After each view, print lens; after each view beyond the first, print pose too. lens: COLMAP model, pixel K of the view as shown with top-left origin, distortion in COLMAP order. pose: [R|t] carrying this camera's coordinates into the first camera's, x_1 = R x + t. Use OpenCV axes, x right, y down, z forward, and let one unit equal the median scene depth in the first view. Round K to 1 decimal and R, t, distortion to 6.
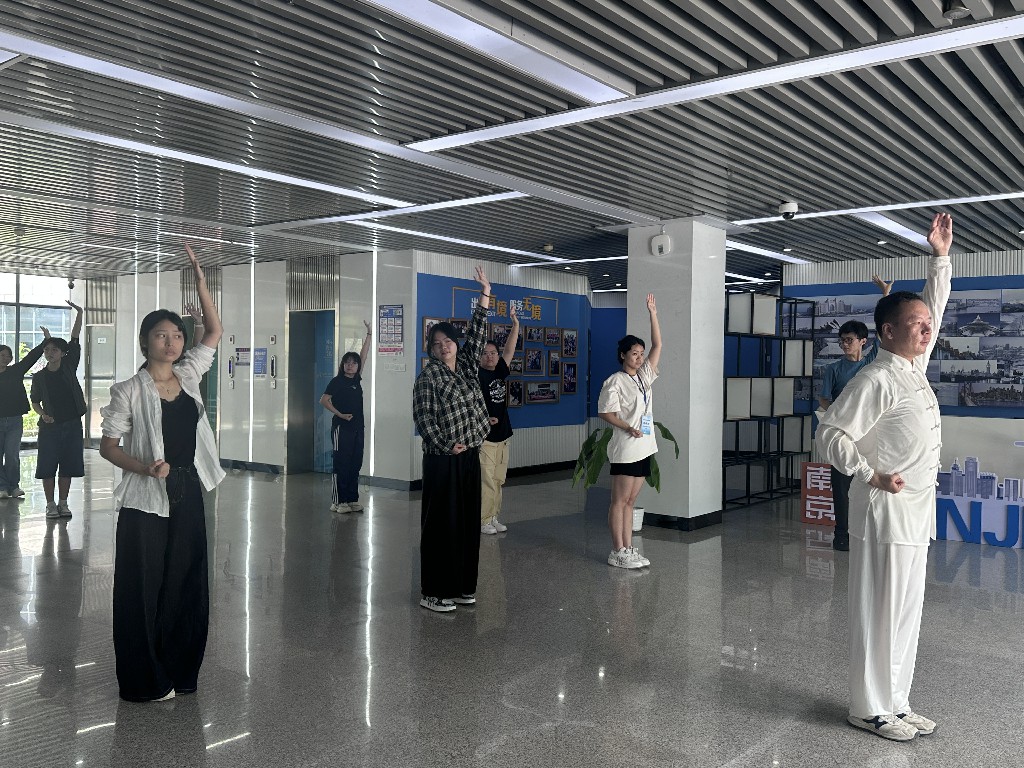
lens RADIAL K [[924.3, 0, 512.0], [0, 924.3, 384.0], [0, 0, 1]] dist [-0.045410, -0.002503]
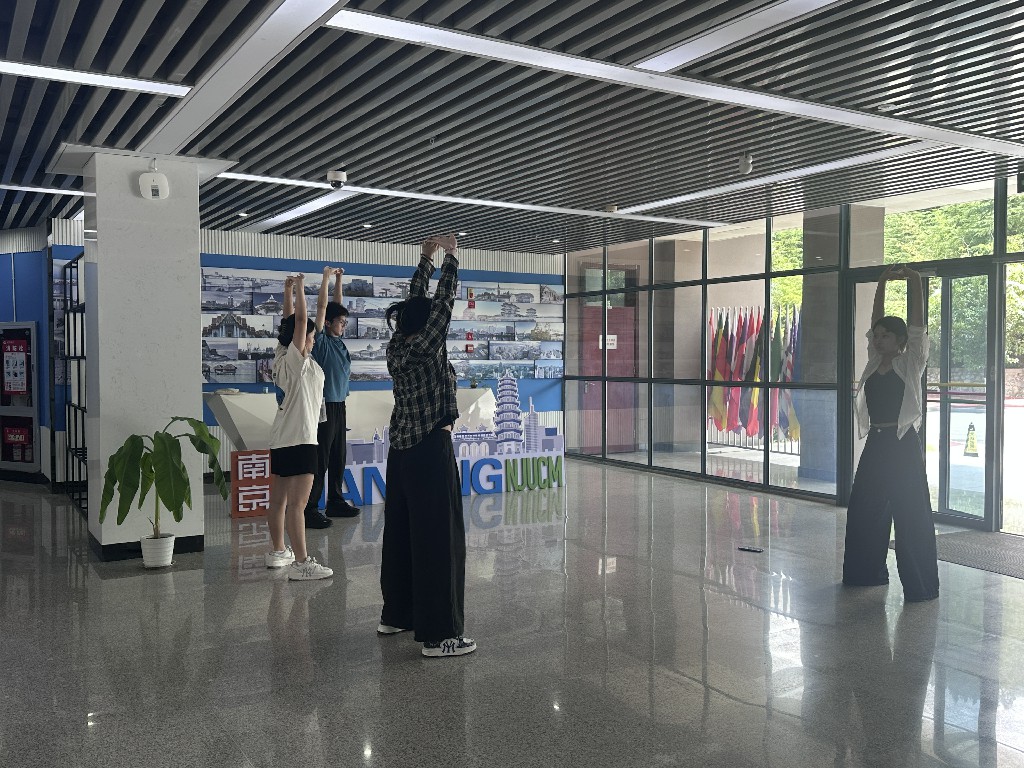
lens RADIAL K [[915.2, 0, 512.0], [0, 915.2, 384.0], [0, 0, 1]] dist [0.004261, 0.001976]
pose [[0.335799, -0.043793, 0.940915, -0.442135], [0.010535, 0.999031, 0.042738, -0.017570], [-0.941875, -0.004438, 0.335935, 0.441386]]
